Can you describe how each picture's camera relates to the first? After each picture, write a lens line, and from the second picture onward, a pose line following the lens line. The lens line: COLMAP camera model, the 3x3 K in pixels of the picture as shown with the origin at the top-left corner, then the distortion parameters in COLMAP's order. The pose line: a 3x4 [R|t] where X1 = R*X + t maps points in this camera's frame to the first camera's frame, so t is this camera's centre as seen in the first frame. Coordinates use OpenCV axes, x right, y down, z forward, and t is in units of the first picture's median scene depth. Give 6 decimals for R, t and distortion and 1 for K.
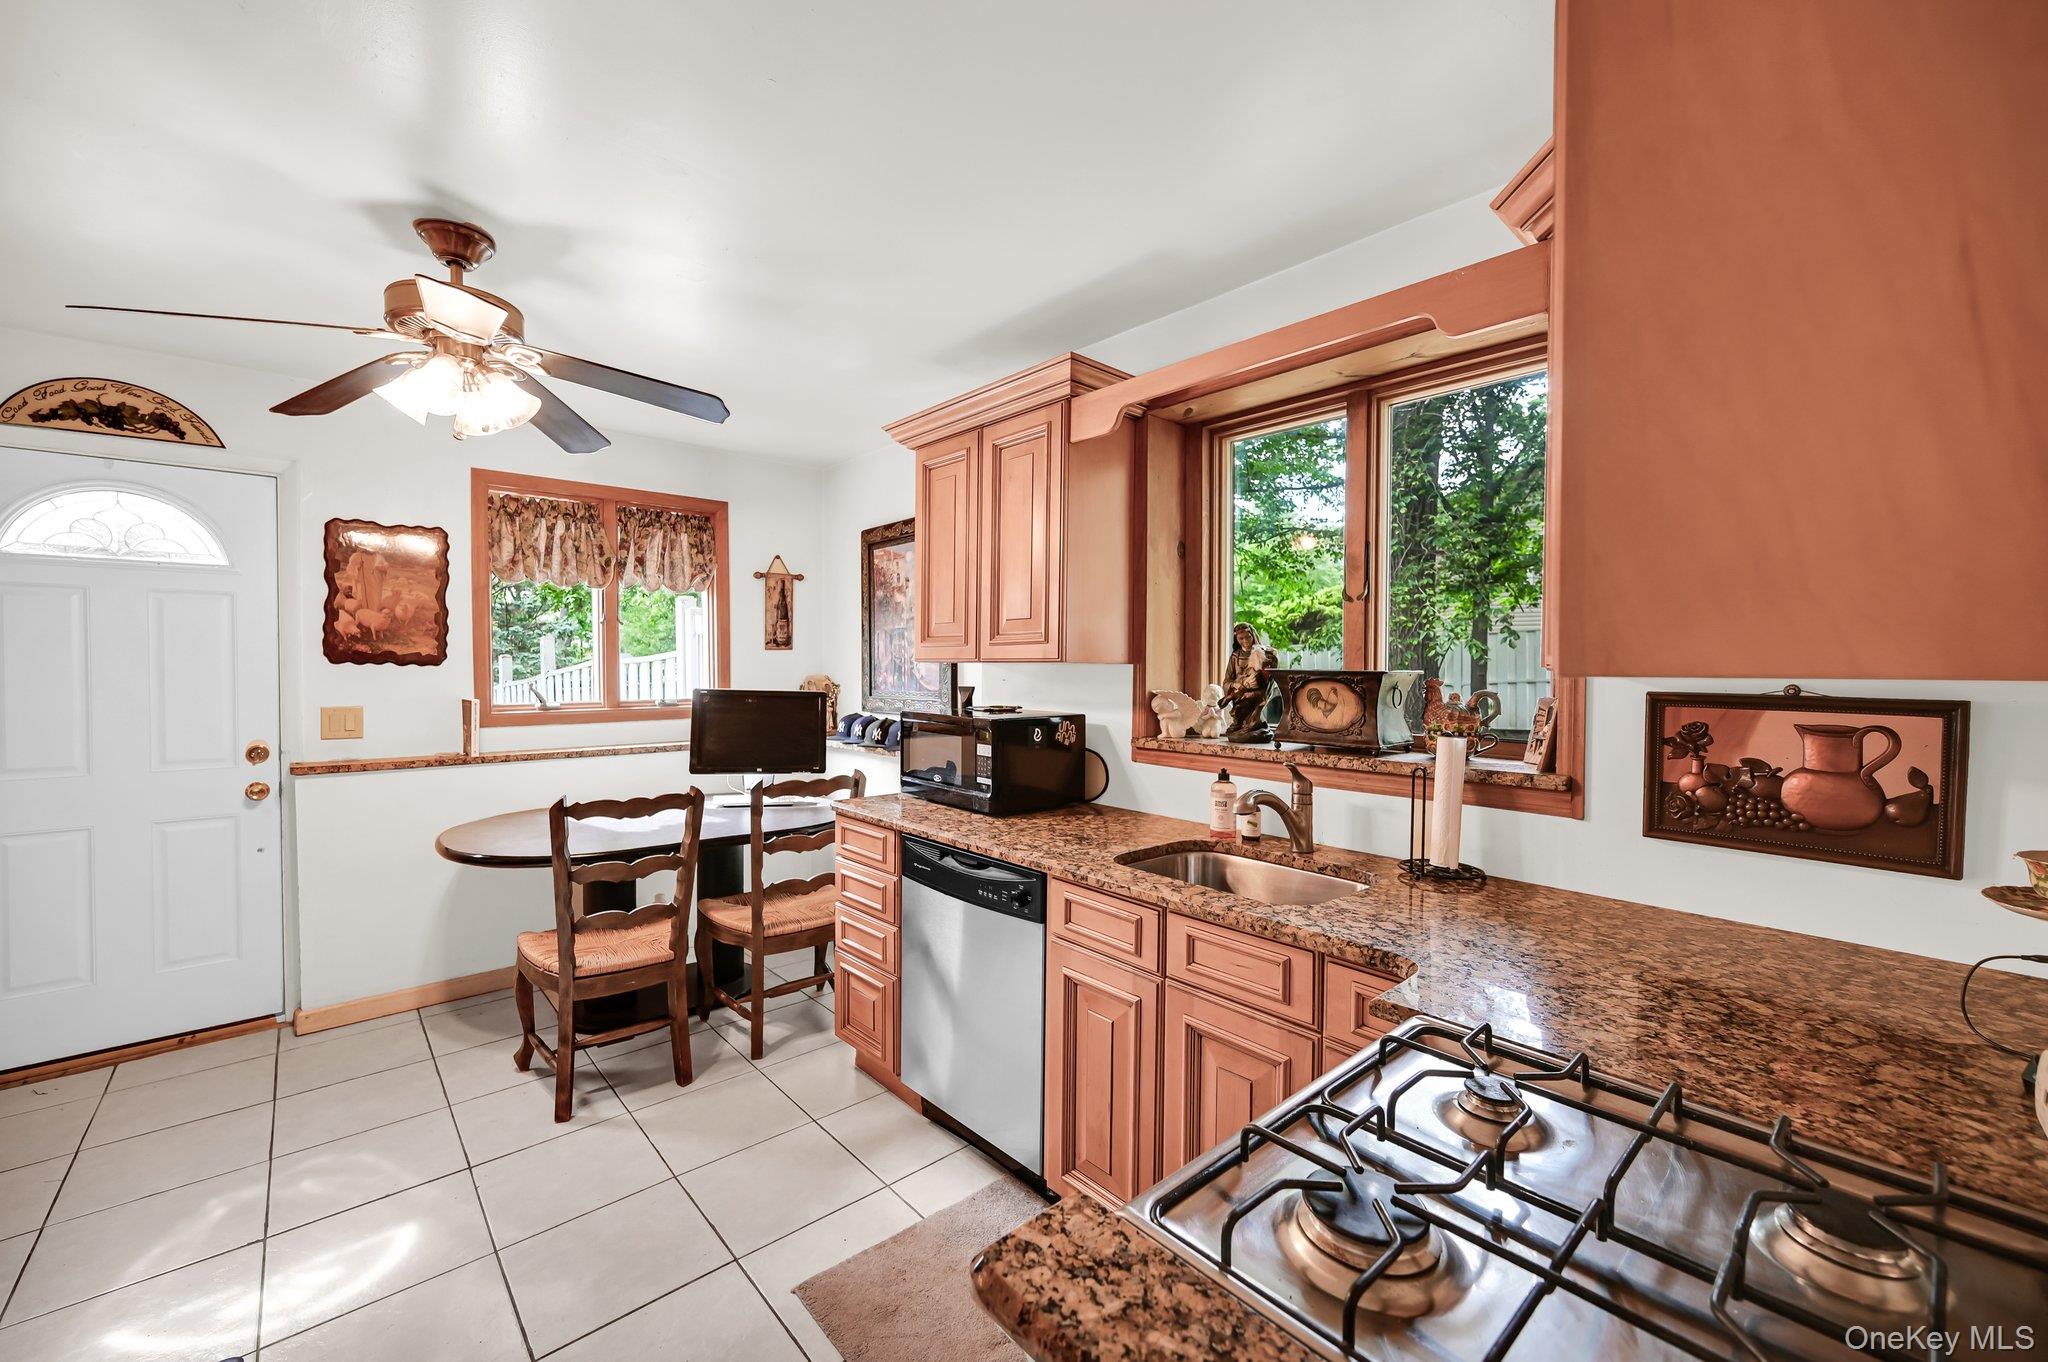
lens RADIAL K [[817.3, 0, 1024.0], [0, 817.3, 681.0], [0, 0, 1]] dist [-0.001028, 0.000118]
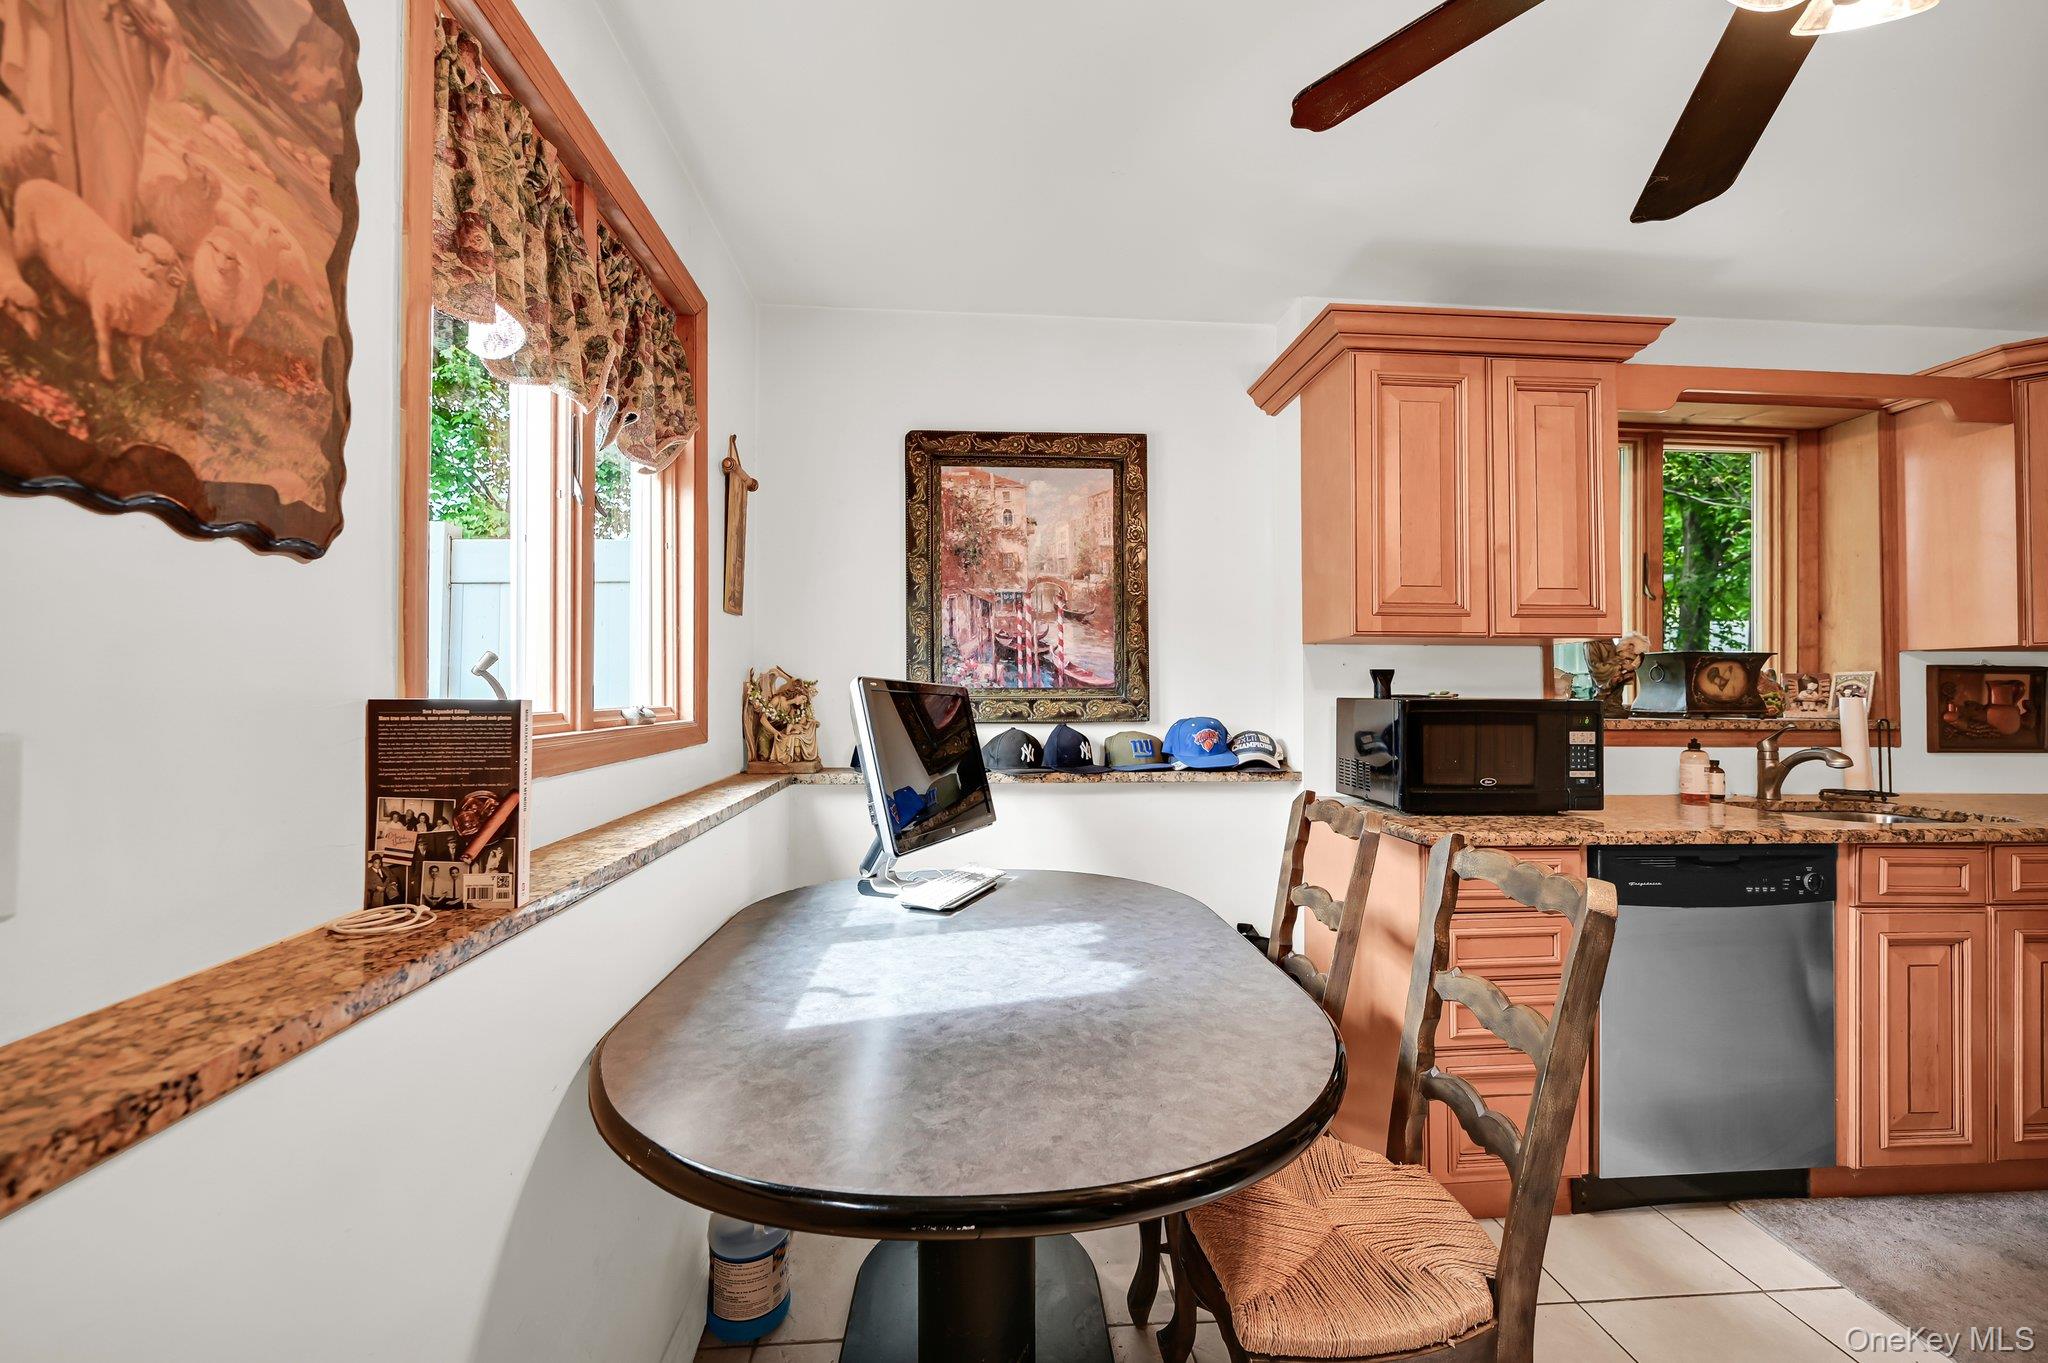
lens RADIAL K [[817.3, 0, 1024.0], [0, 817.3, 681.5], [0, 0, 1]] dist [-0.001028, 0.000118]
pose [[0.604816, 0.008557, 0.796319, -0.802716], [0.016485, 0.999593, -0.023263, 0.027050], [-0.796195, 0.027197, 0.604429, 0.710278]]
